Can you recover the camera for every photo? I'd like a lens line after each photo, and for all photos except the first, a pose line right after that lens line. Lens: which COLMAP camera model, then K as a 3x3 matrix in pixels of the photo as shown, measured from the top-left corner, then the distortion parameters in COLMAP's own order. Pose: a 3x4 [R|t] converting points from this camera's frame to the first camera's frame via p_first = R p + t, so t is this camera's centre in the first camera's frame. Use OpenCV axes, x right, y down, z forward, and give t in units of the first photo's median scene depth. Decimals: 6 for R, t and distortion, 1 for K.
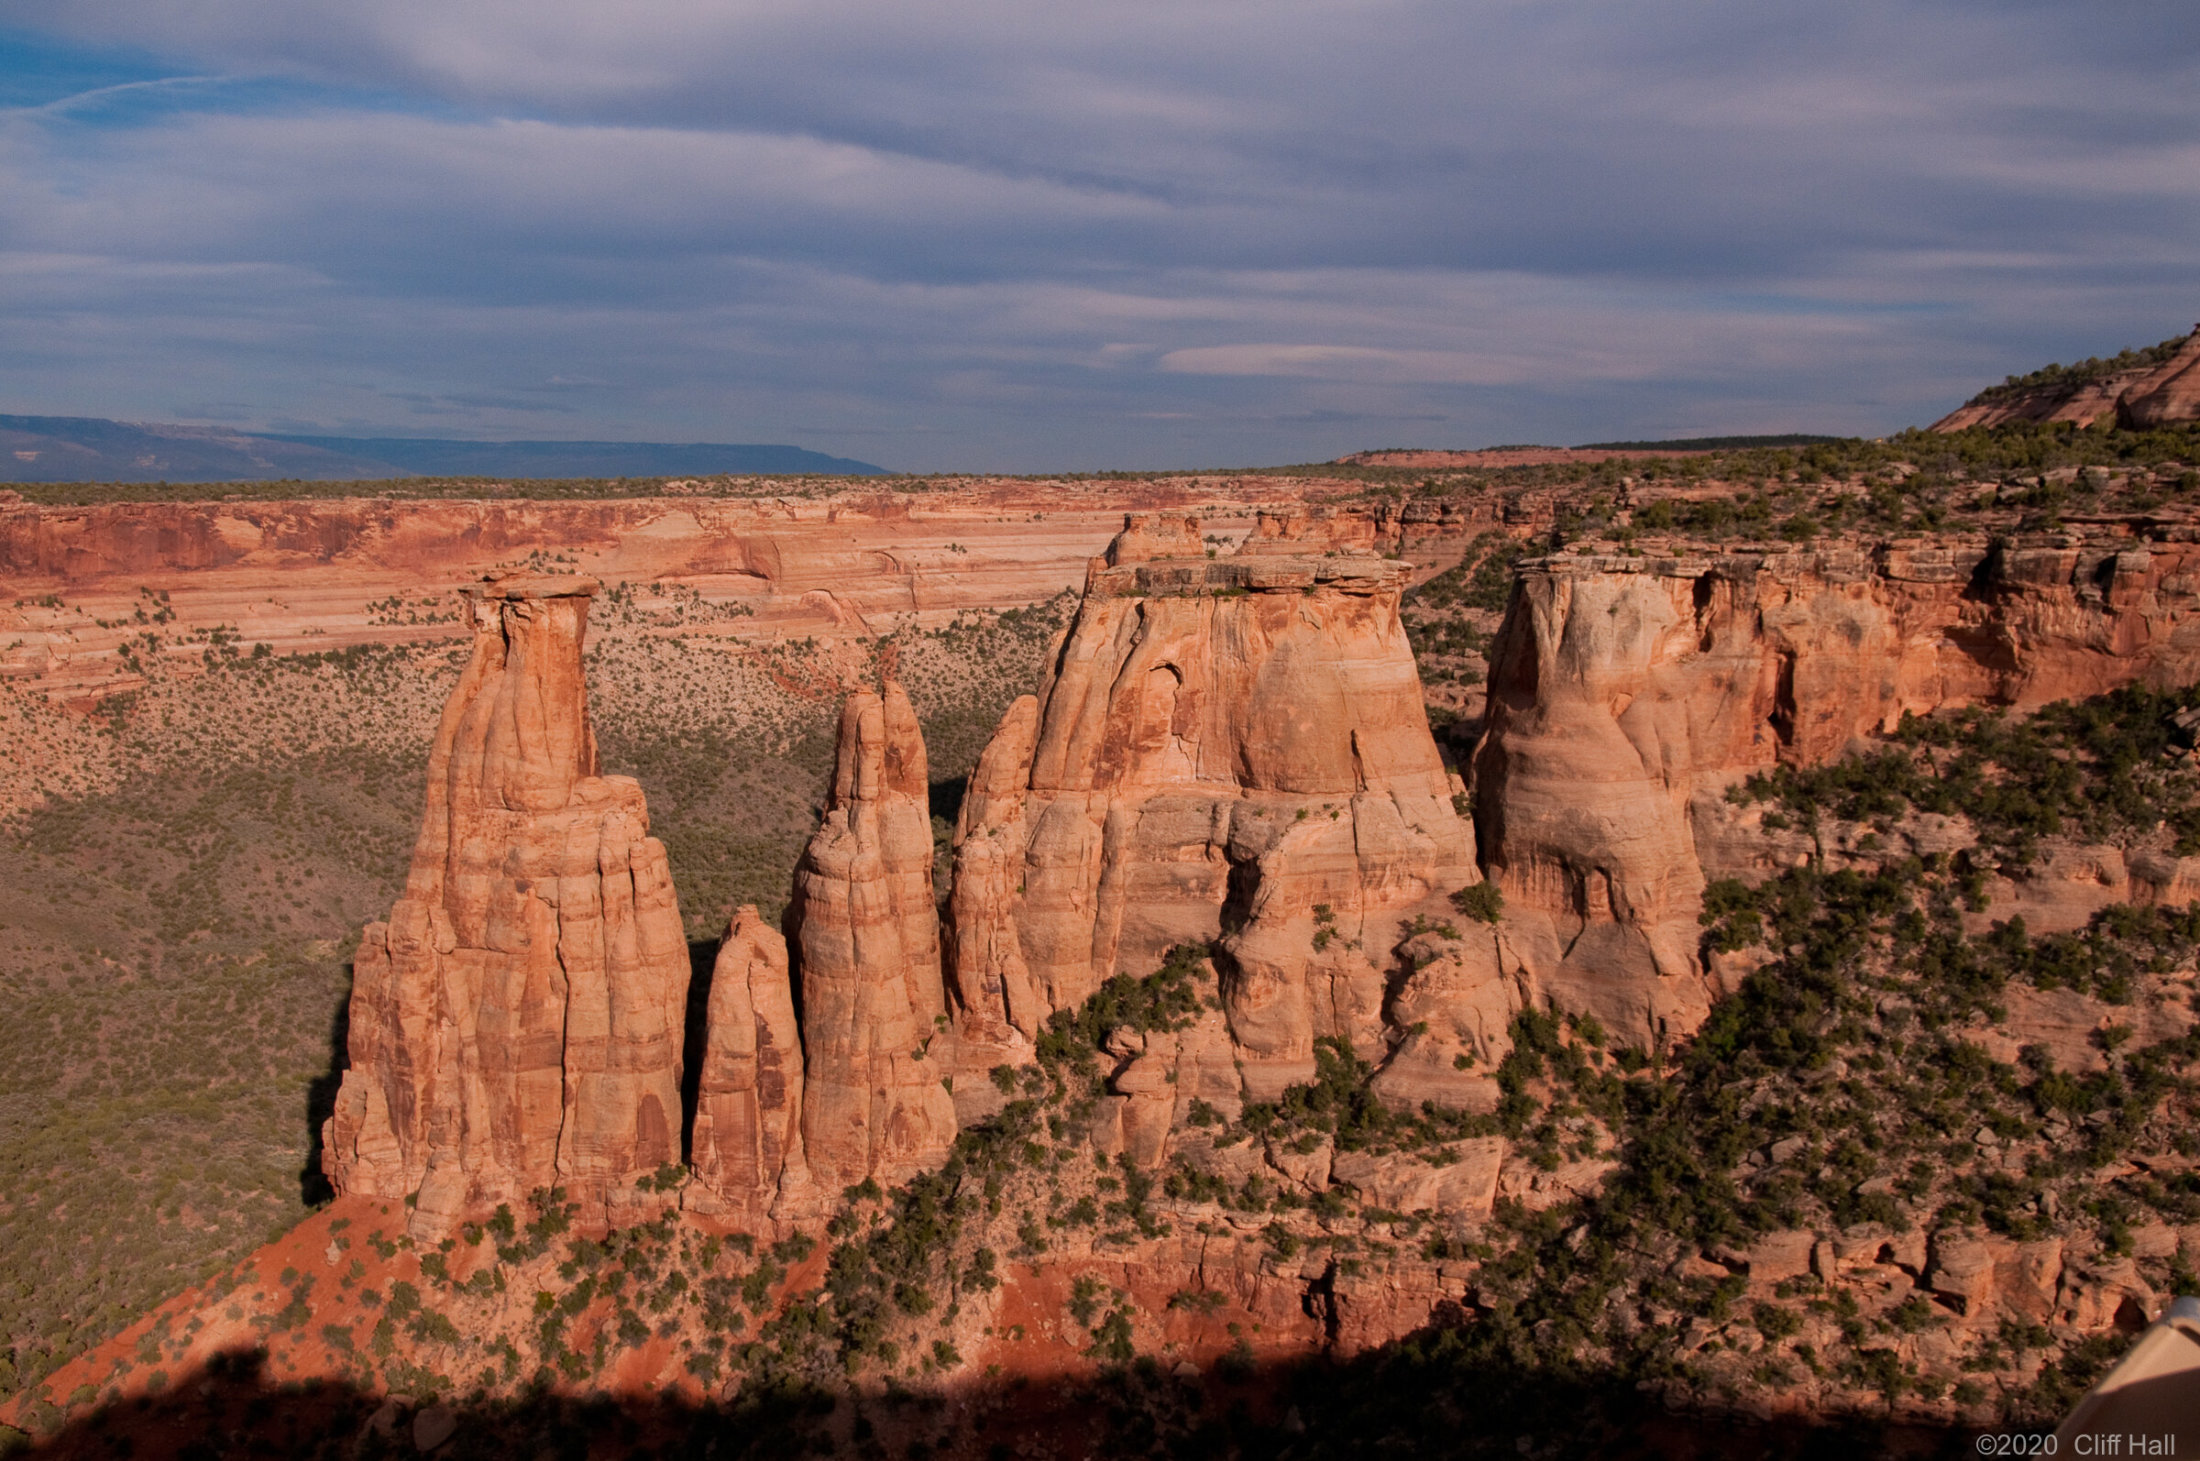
lens RADIAL K [[2420.7, 0, 1098.7], [0, 2420.7, 738.0], [0, 0, 1]] dist [-0.001832, 0.000000]
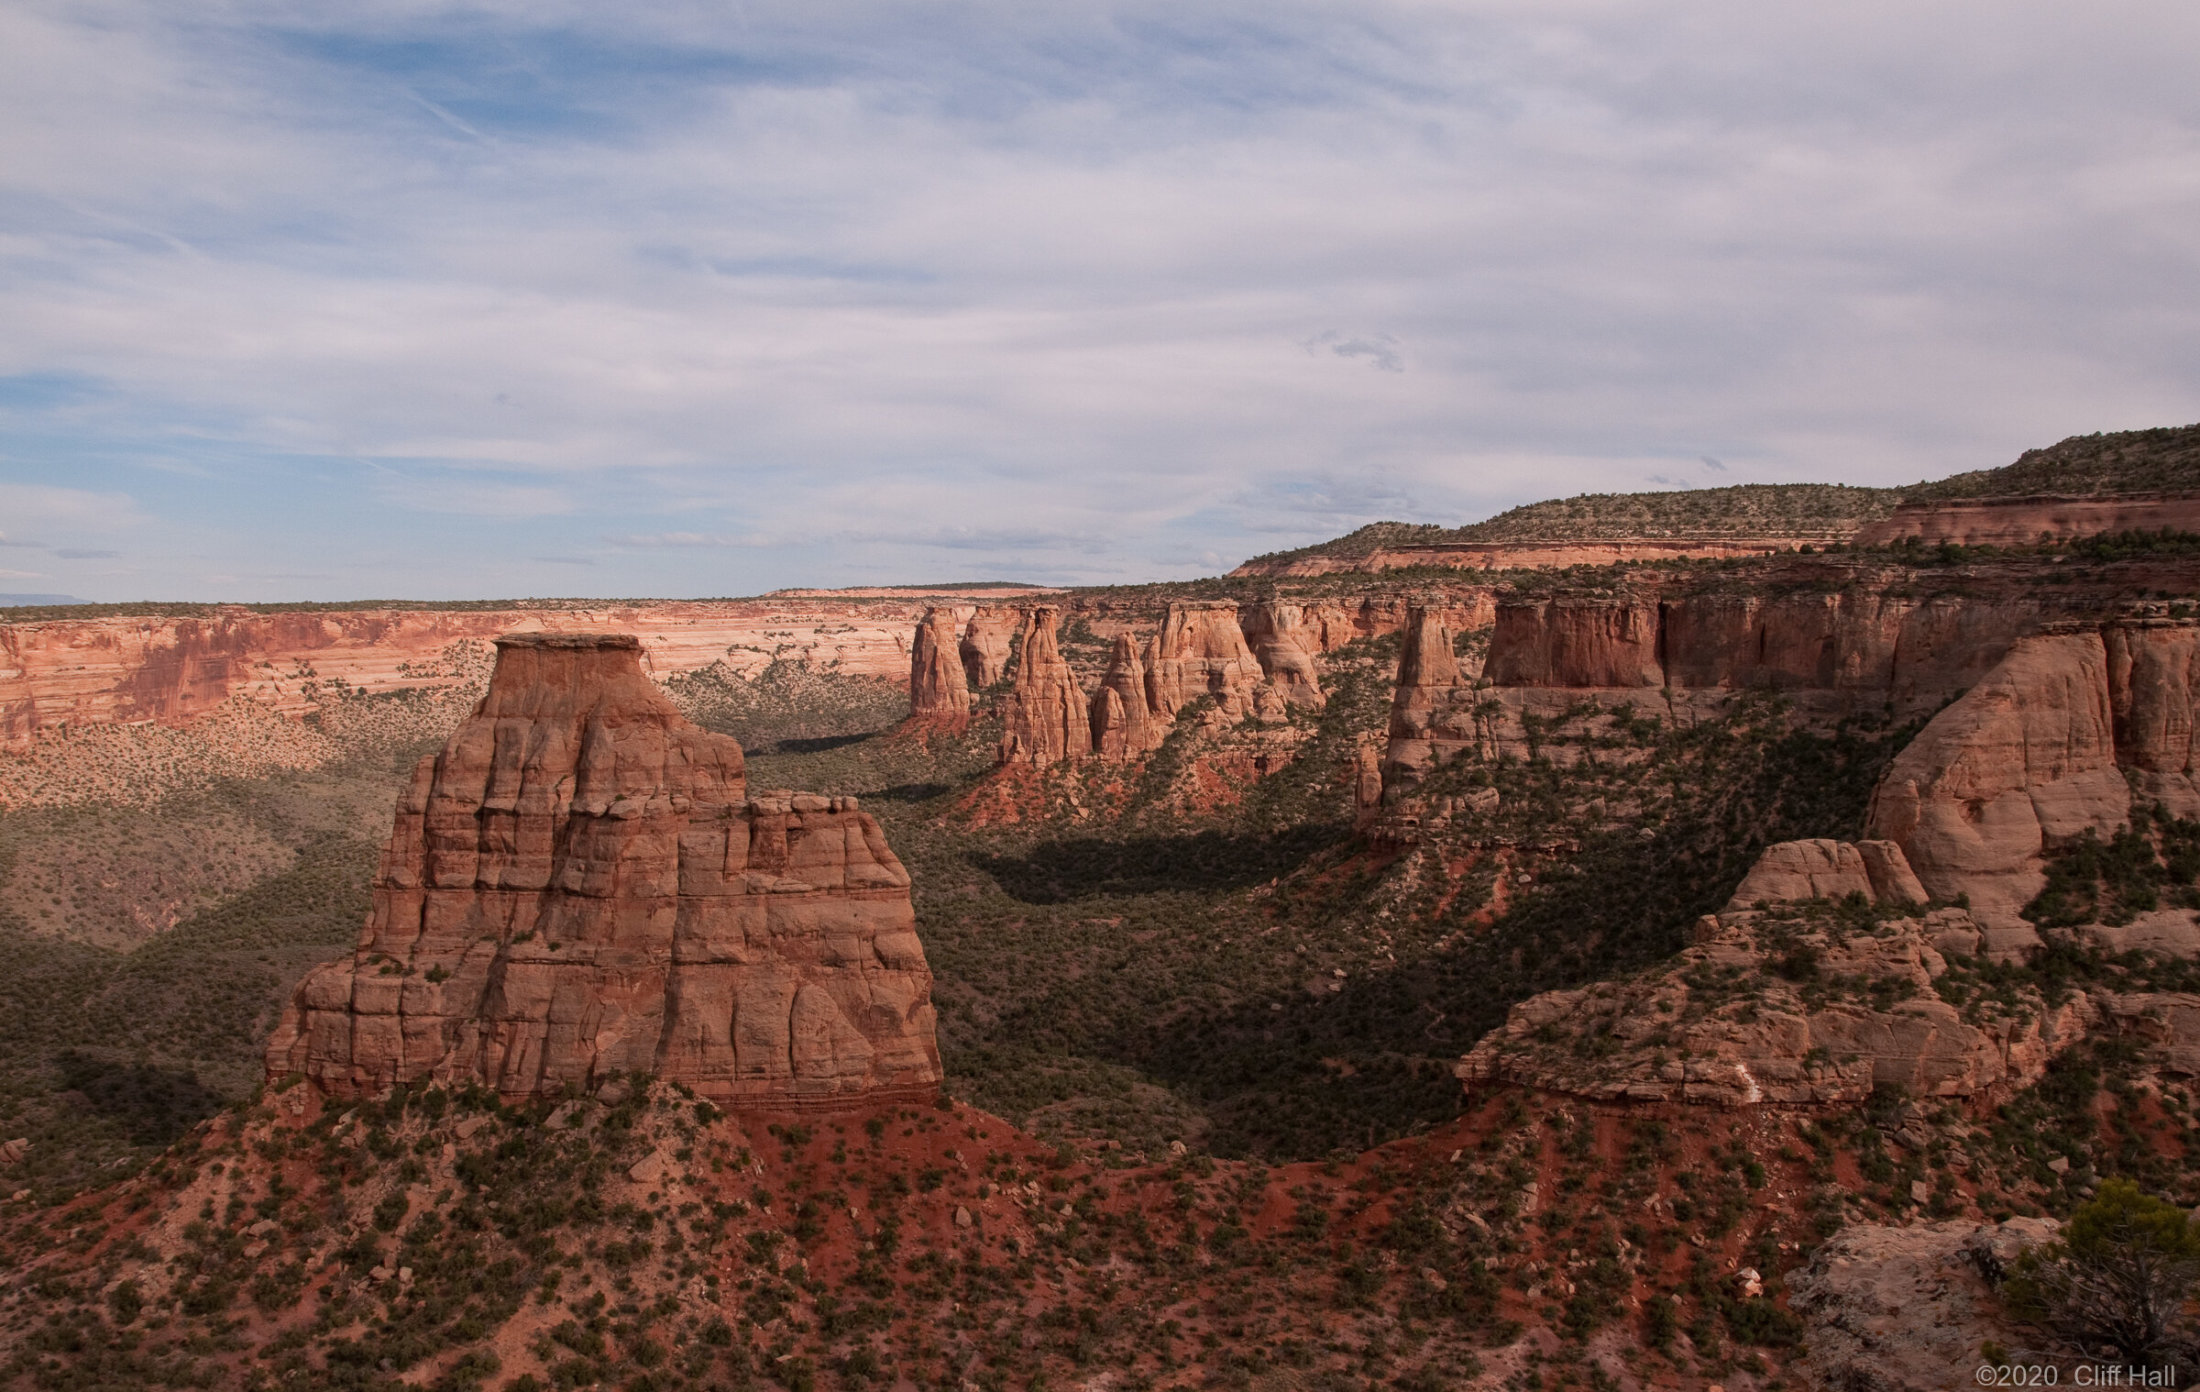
lens RADIAL K [[1897.5, 0, 1146.5], [0, 1897.5, 806.3], [0, 0, 1]] dist [-0.151190, -0.004421]
pose [[0.903335, -0.039165, 0.427144, -1.417481], [0.042888, 0.999079, 0.000905, 0.265415], [-0.426786, 0.017502, 0.904183, -1.846637]]
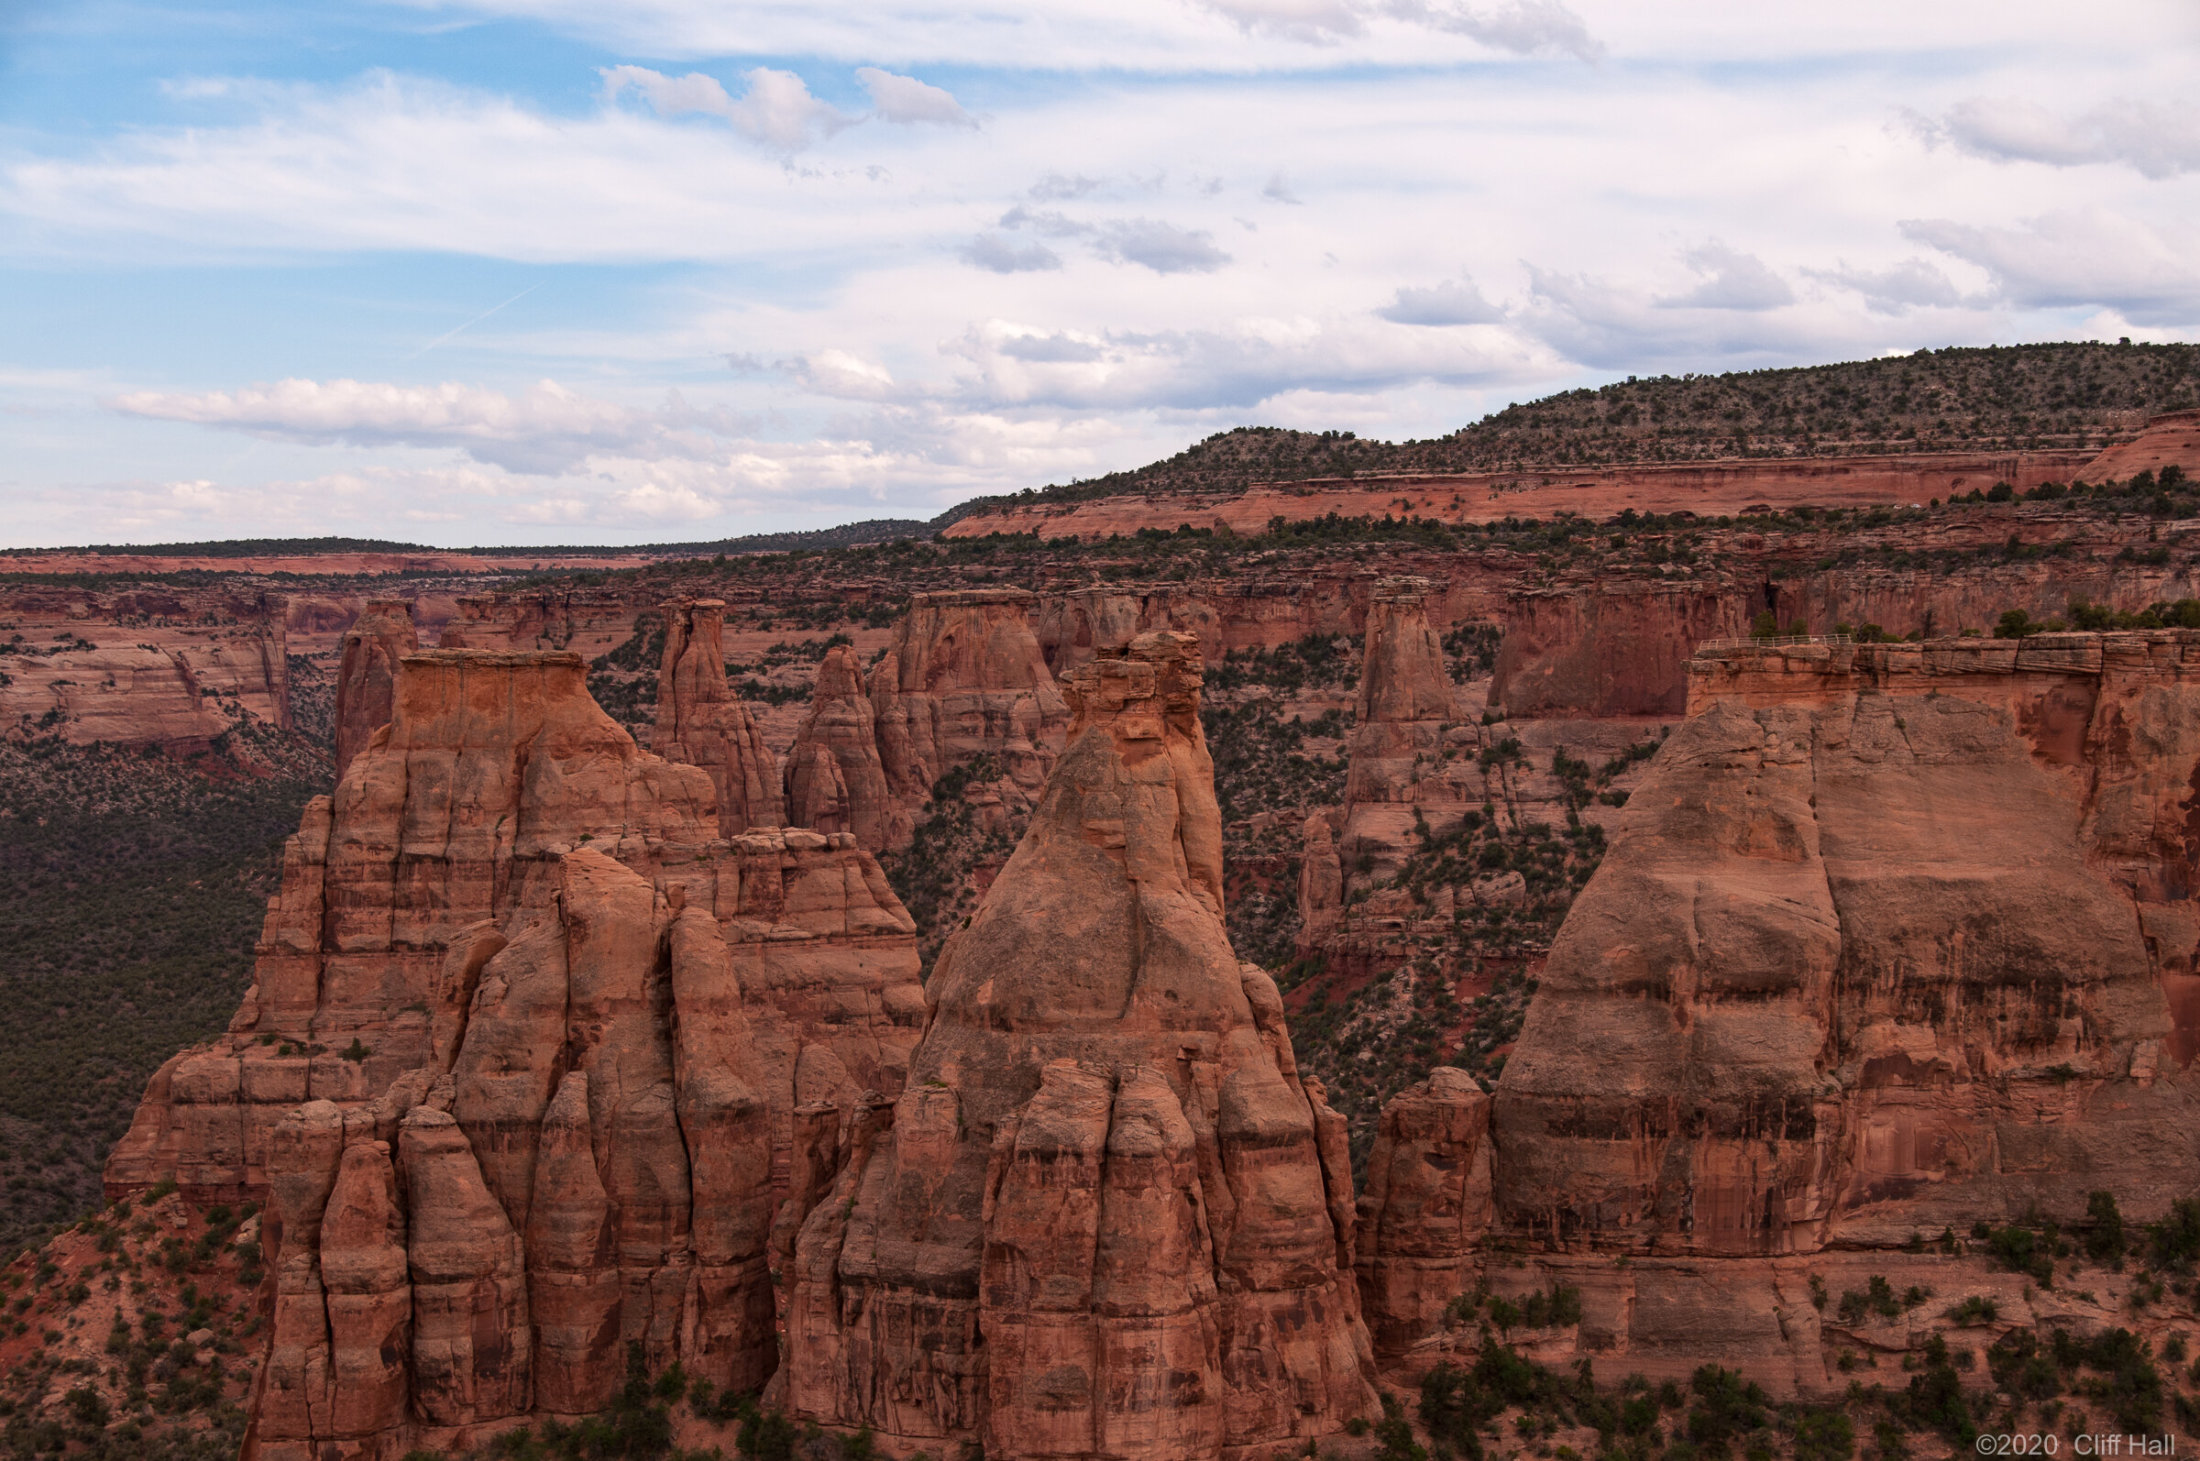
lens RADIAL K [[4621.1, 0, 1105.0], [0, 4621.1, 805.6], [0, 0, 1]] dist [0.545092, 0.000000]
pose [[0.846447, -0.030533, 0.531596, -2.207785], [0.067076, 0.996516, -0.049567, 0.360739], [-0.528230, 0.077613, 0.845546, -2.803423]]
